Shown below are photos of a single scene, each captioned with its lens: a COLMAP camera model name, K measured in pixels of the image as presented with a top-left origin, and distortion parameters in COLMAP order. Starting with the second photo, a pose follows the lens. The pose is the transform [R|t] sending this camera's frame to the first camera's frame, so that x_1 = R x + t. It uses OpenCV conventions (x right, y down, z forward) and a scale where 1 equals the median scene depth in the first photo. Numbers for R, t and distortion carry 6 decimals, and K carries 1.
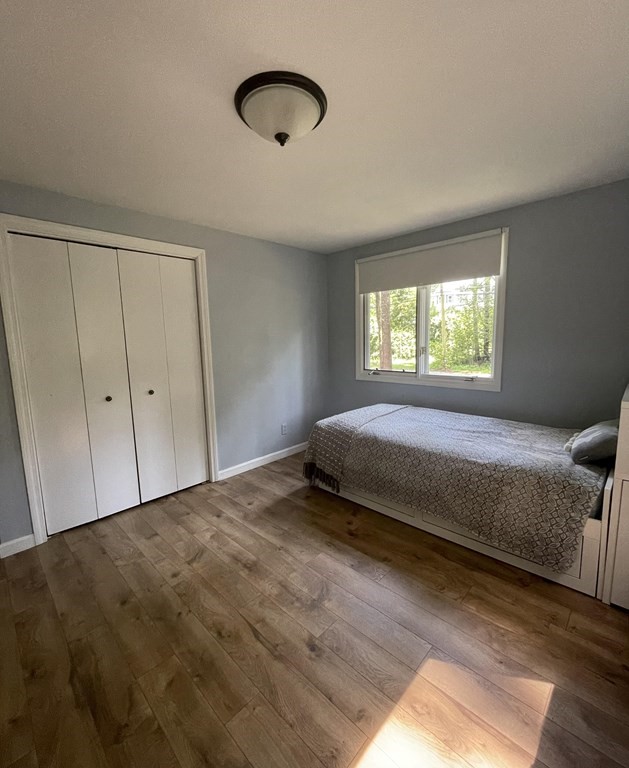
lens RADIAL K [[340.5, 0, 314.5], [0, 340.5, 384.0], [0, 0, 1]] dist [-0.000127, -0.000006]
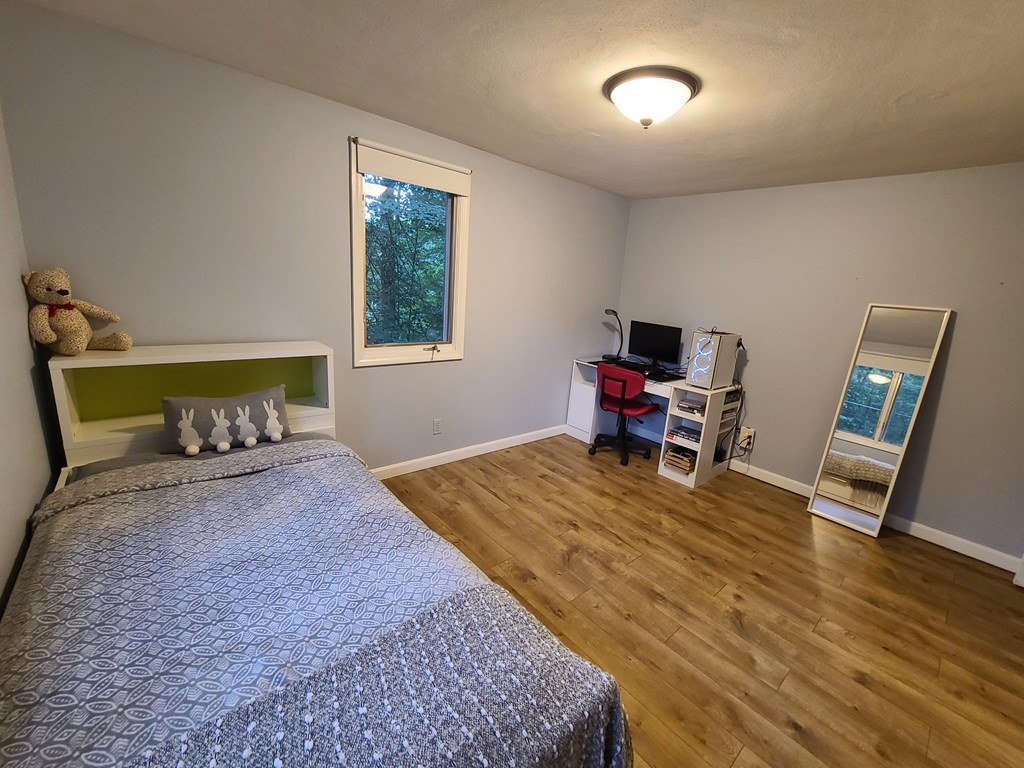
lens RADIAL K [[417.2, 0, 518.4], [0, 417.2, 390.8], [0, 0, 1]] dist [0.000148, -0.004961]
pose [[-0.995271, -0.068535, 0.068836, 0.125548], [-0.038022, 0.926978, 0.373185, -0.336530], [-0.089386, 0.368803, -0.925200, 2.052664]]
